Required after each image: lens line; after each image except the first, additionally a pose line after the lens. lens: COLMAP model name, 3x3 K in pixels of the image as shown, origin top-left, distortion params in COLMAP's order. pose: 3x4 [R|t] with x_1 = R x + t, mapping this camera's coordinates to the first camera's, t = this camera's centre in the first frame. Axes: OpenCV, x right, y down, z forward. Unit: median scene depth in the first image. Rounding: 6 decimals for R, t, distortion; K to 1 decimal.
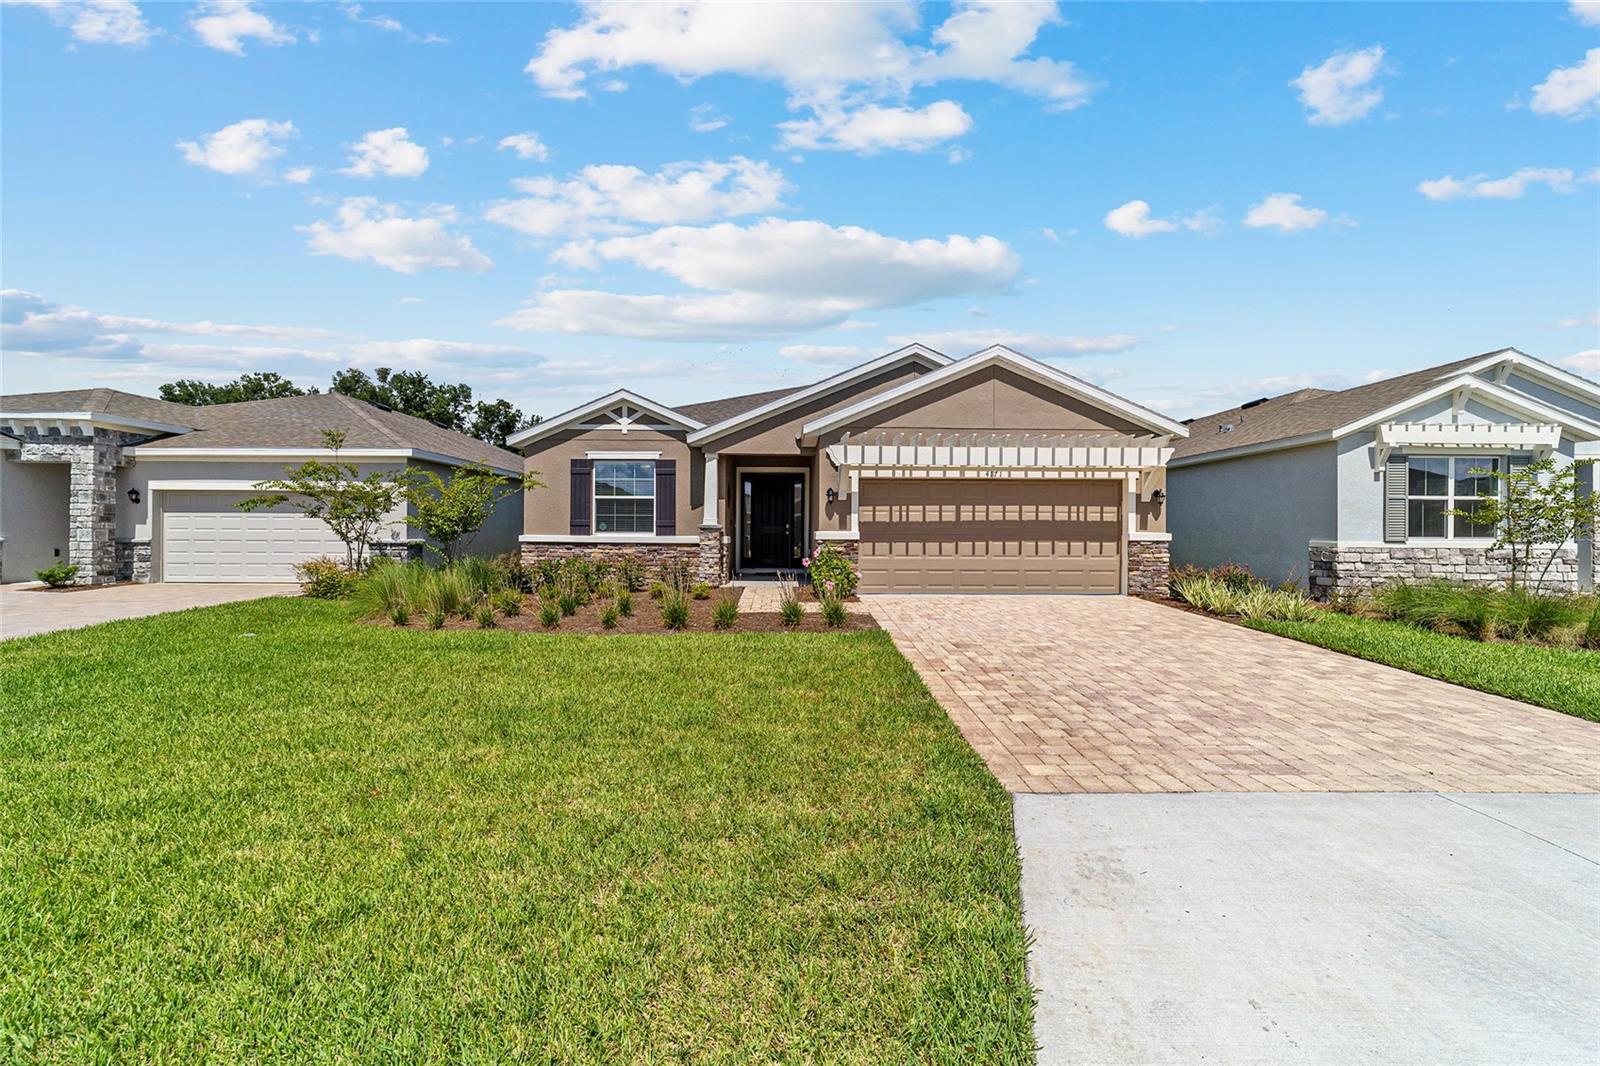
lens RADIAL K [[617.9, 0, 795.6], [0, 617.9, 533.9], [0, 0, 1]] dist [-0.018839, 0.009875]
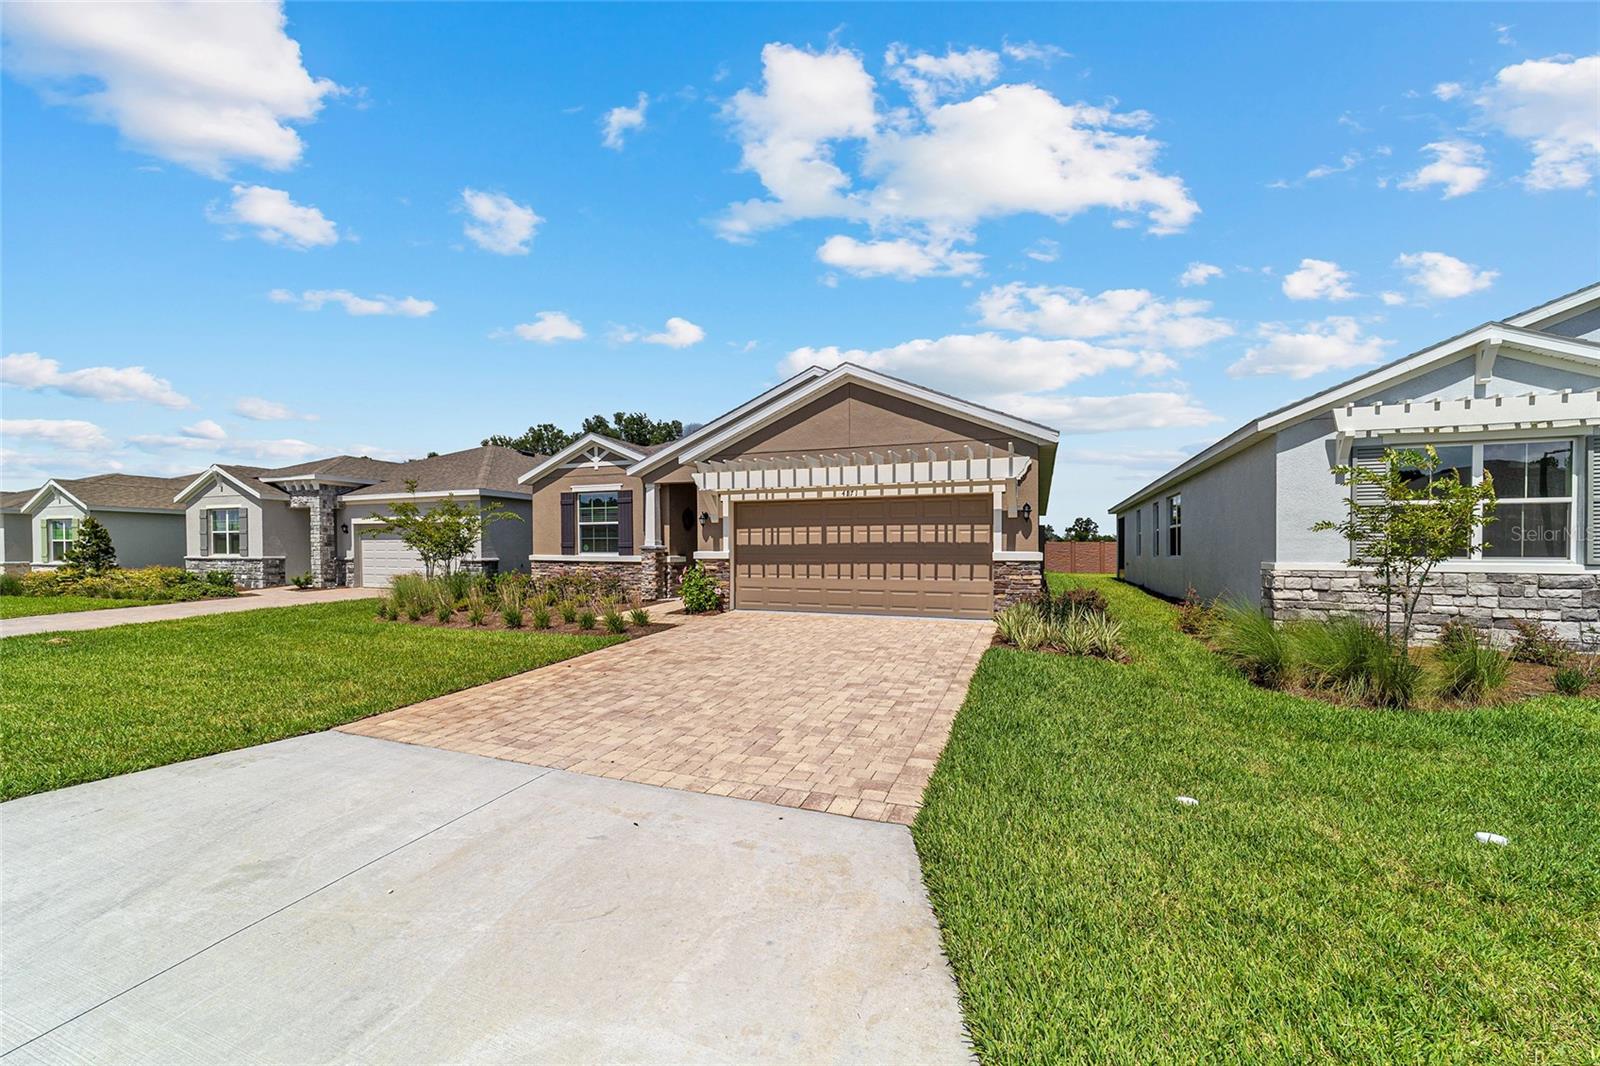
lens RADIAL K [[634.5, 0, 792.6], [0, 634.5, 573.6], [0, 0, 1]] dist [-0.008708, 0.000177]
pose [[0.920740, 0.010980, -0.390023, 0.624069], [0.001394, 0.999505, 0.031427, 0.000287], [0.390175, -0.029480, 0.920269, 0.016547]]
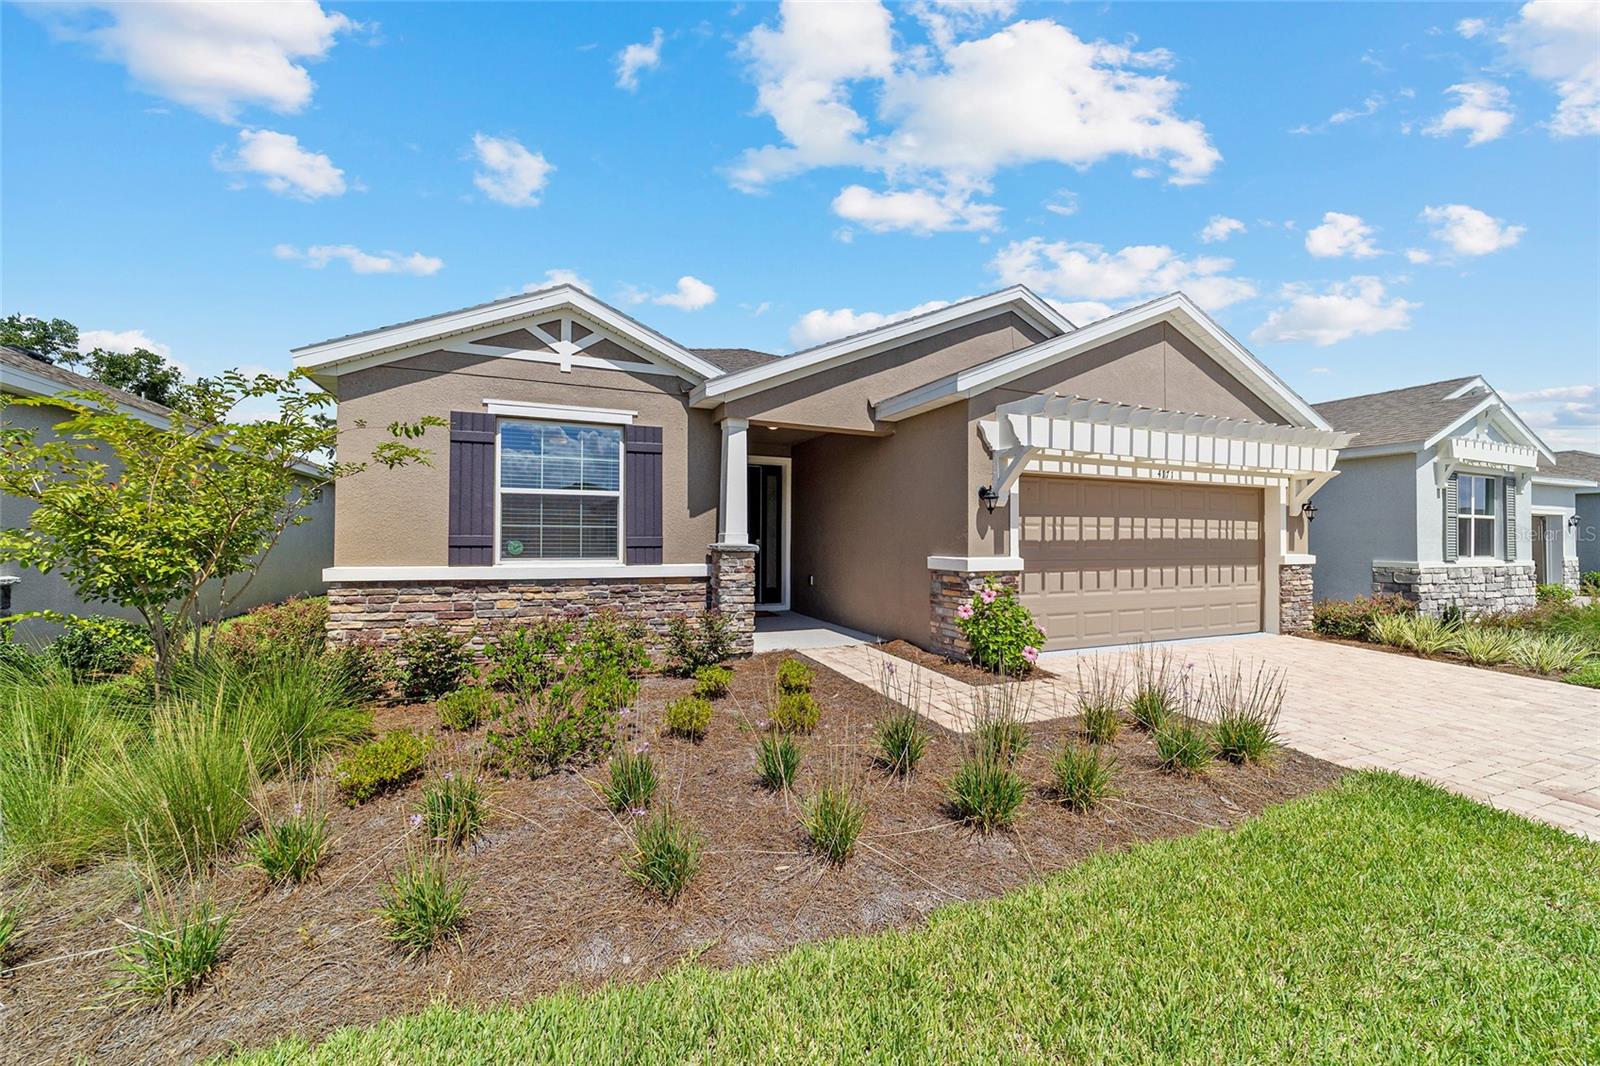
lens RADIAL K [[613.6, 0, 795.6], [0, 613.6, 531.9], [0, 0, 1]] dist [-0.018267, 0.009075]
pose [[0.924154, 0.004501, 0.381995, -0.334316], [0.000062, 0.999929, -0.011934, -0.021638], [-0.382021, 0.011052, 0.924087, 0.502522]]
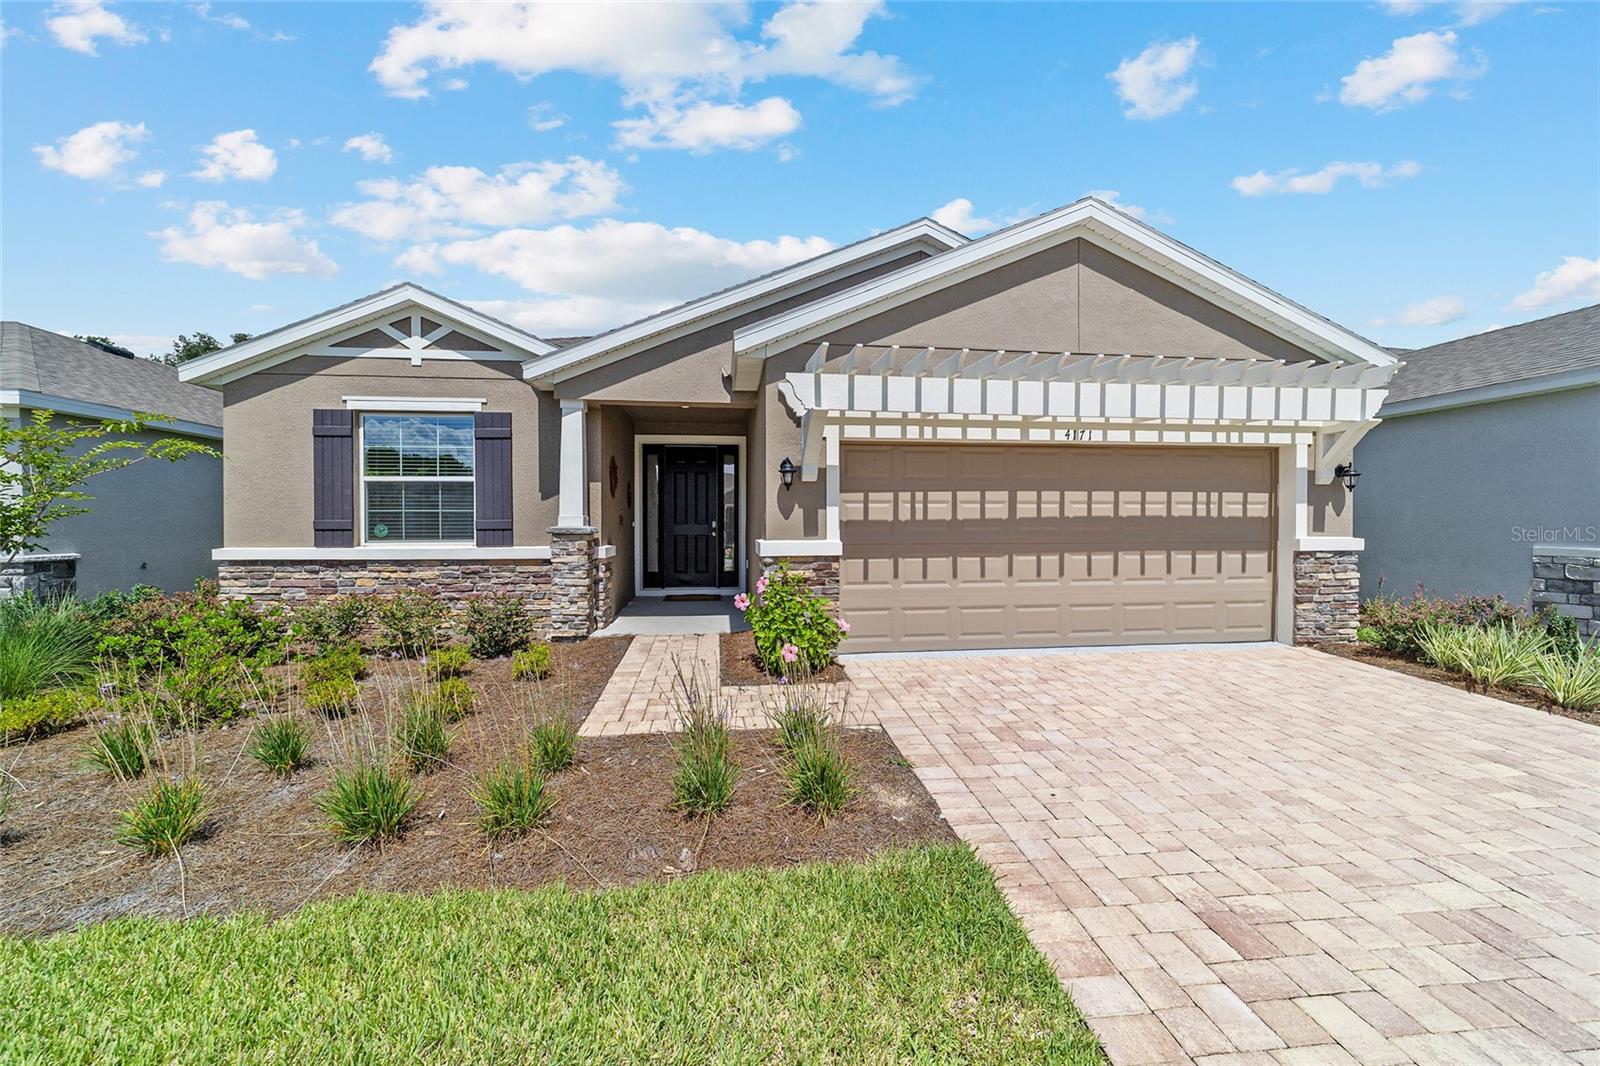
lens RADIAL K [[613.6, 0, 795.6], [0, 613.6, 531.9], [0, 0, 1]] dist [-0.018267, 0.009075]
pose [[0.994718, -0.008507, 0.102290, 0.009237], [0.007110, 0.999876, 0.014023, -0.018331], [-0.102397, -0.013222, 0.994656, 0.465419]]
